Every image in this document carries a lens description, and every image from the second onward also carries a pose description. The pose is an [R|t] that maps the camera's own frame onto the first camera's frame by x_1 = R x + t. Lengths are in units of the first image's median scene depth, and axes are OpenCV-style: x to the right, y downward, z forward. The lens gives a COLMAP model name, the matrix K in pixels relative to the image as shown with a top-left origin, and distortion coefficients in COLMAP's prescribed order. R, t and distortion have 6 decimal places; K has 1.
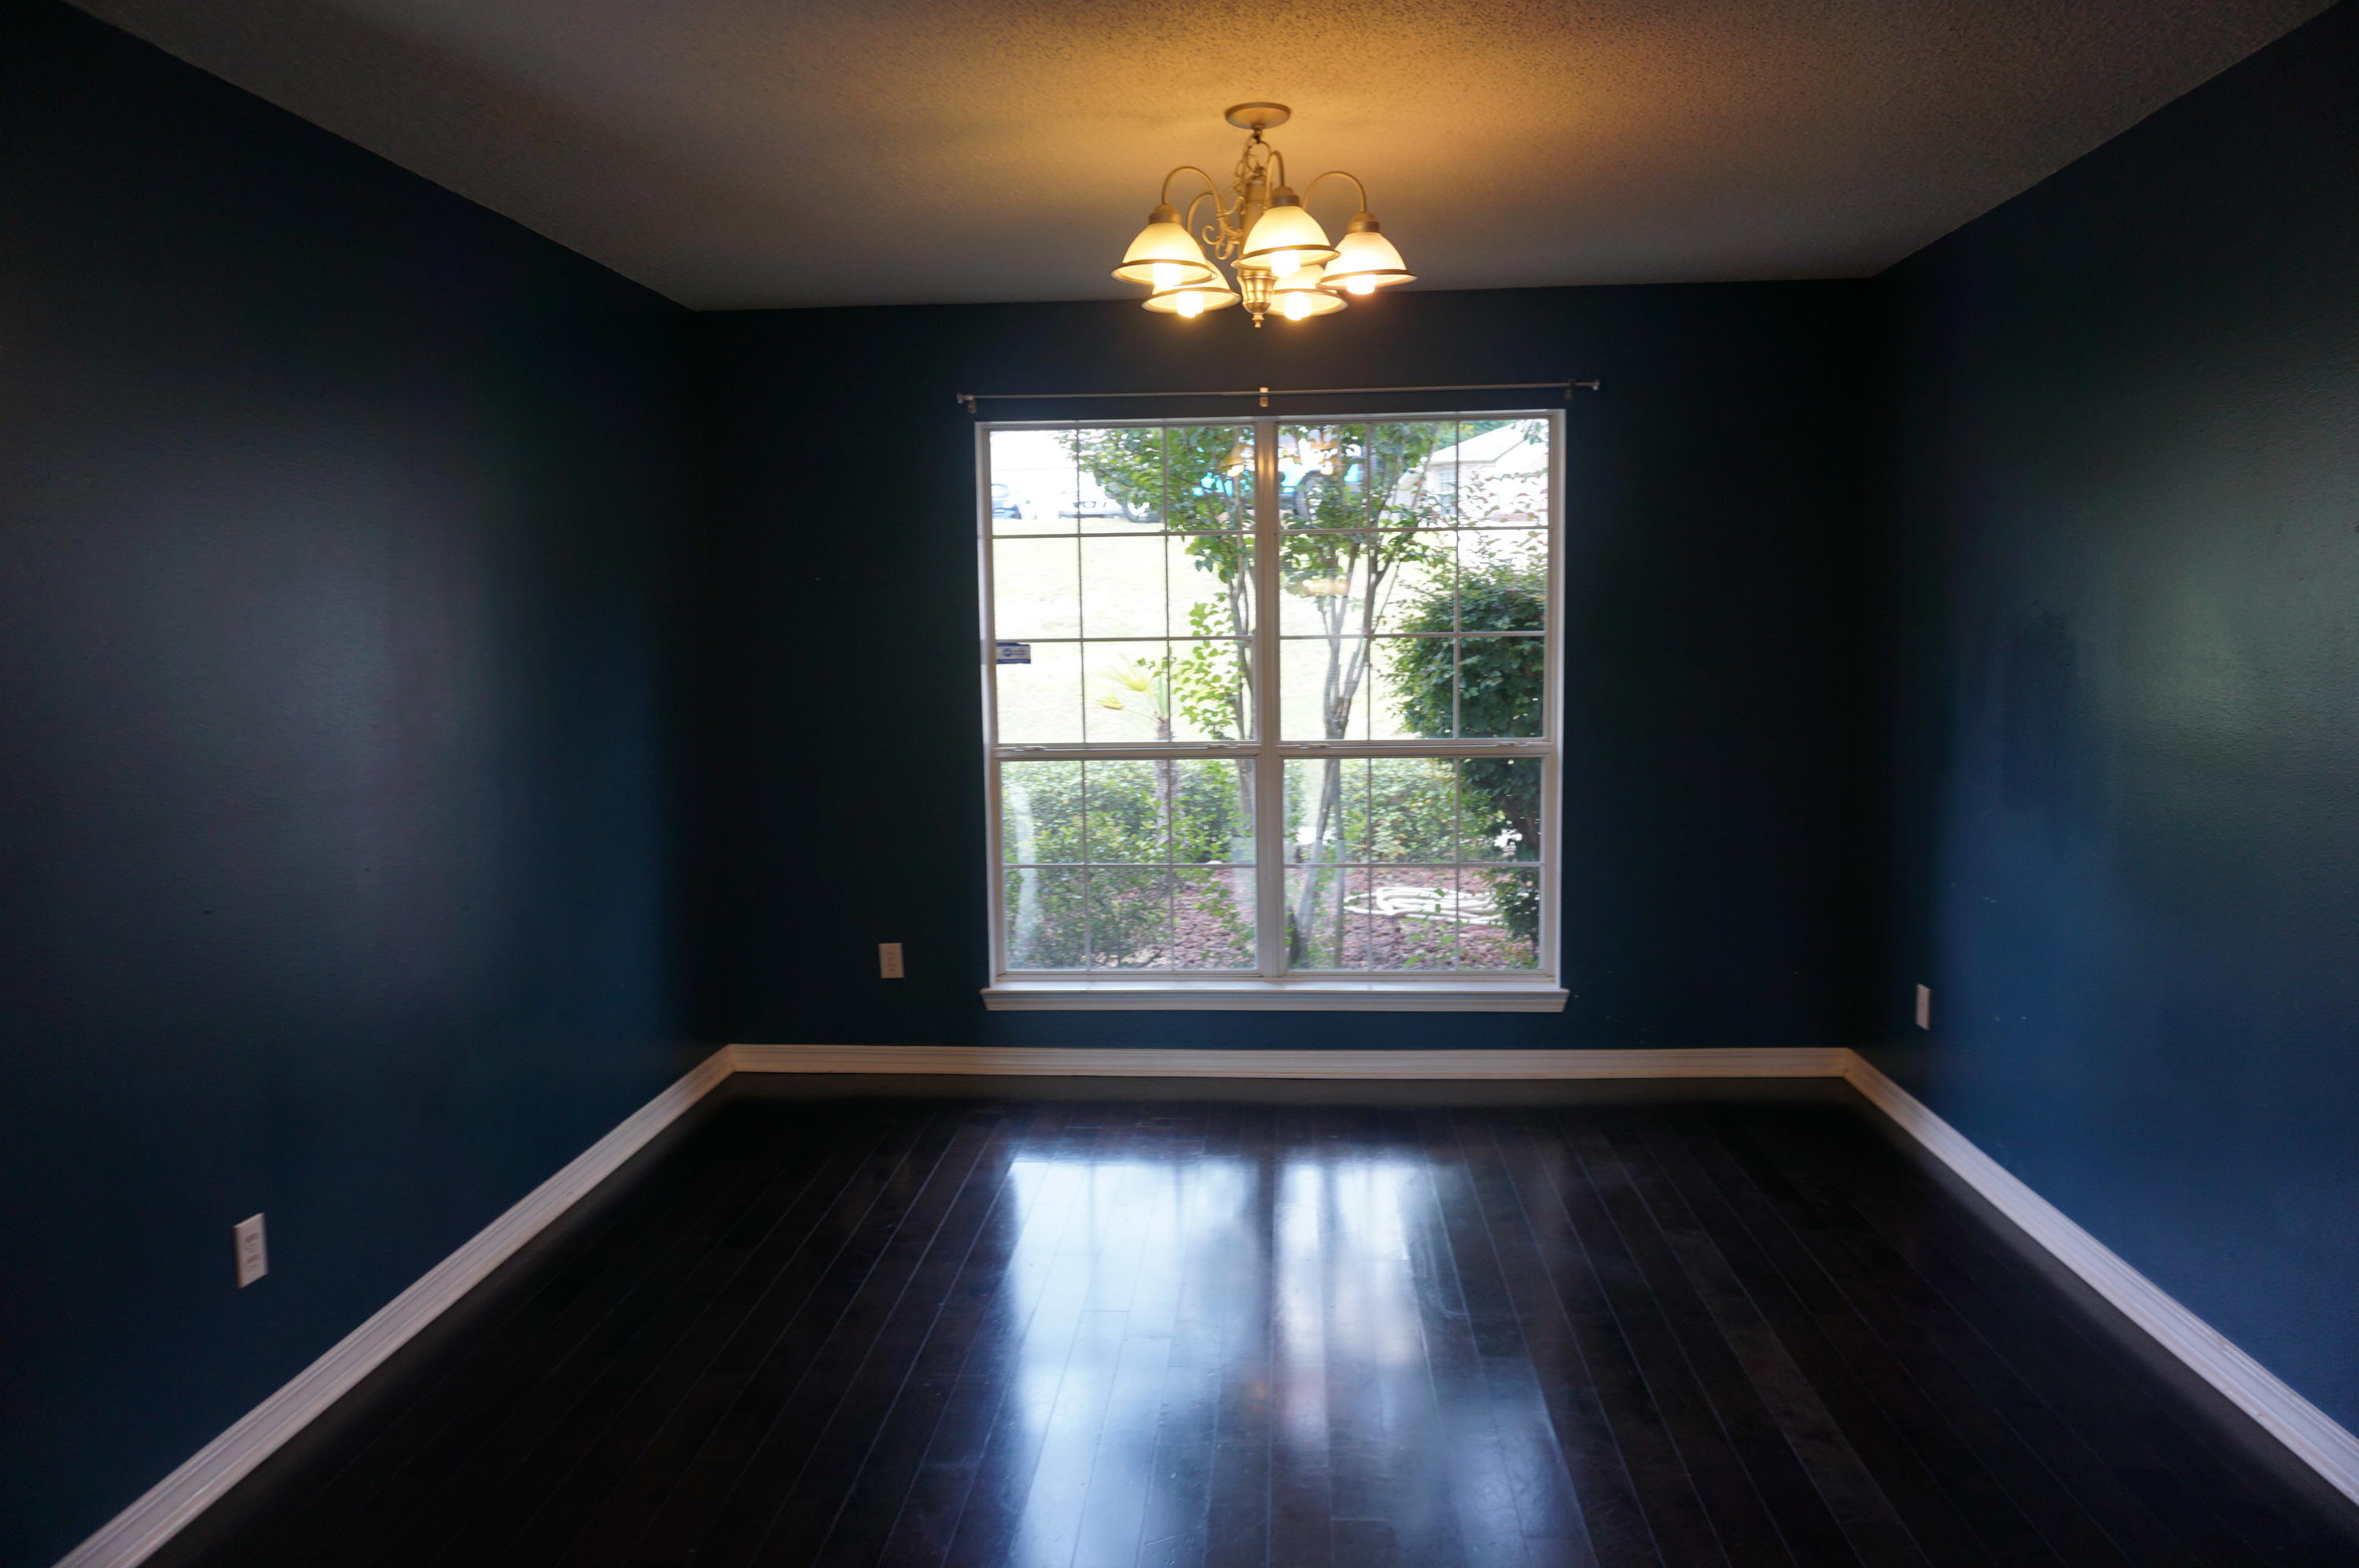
lens RADIAL K [[1577.4, 0, 1173.5], [0, 1577.4, 798.3], [0, 0, 1]] dist [-0.054167, 0.027537]
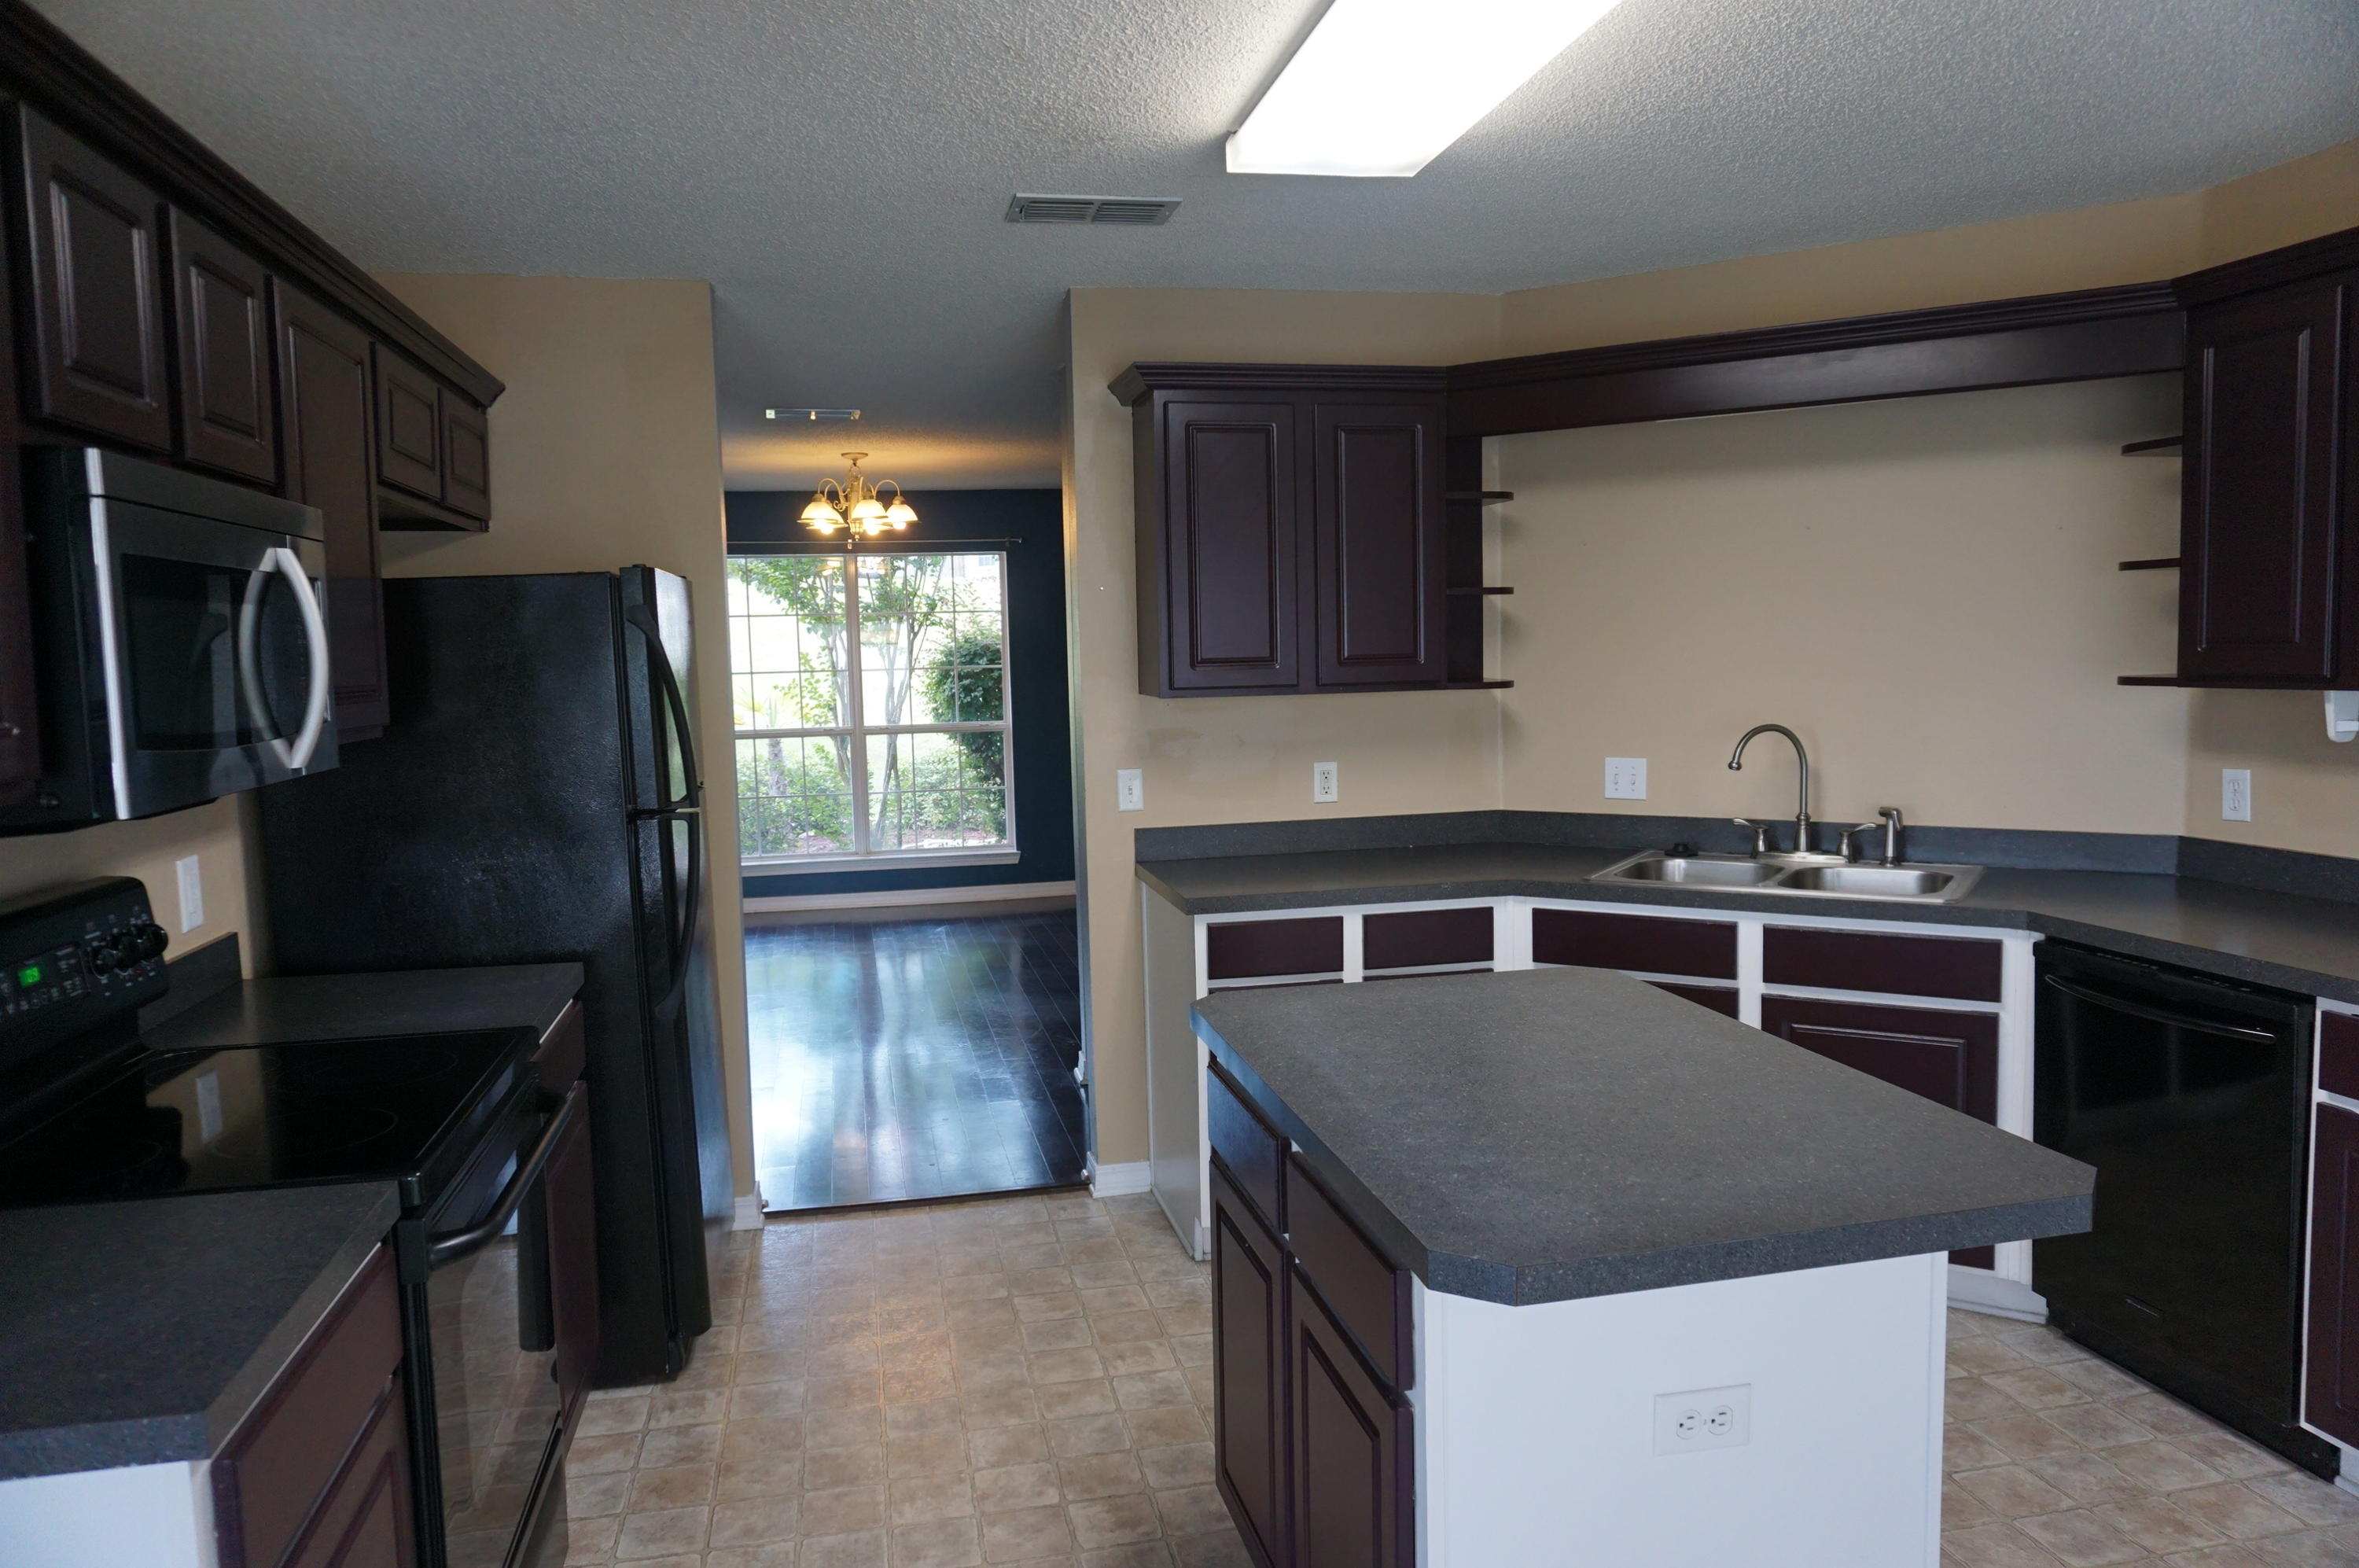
lens RADIAL K [[1577.4, 0, 1195.1], [0, 1577.4, 795.5], [0, 0, 1]] dist [-0.054167, 0.027537]
pose [[0.956558, -0.032234, 0.289754, -0.088119], [0.039611, 0.999022, -0.019630, 0.087378], [-0.288838, 0.030254, 0.956900, -0.795269]]
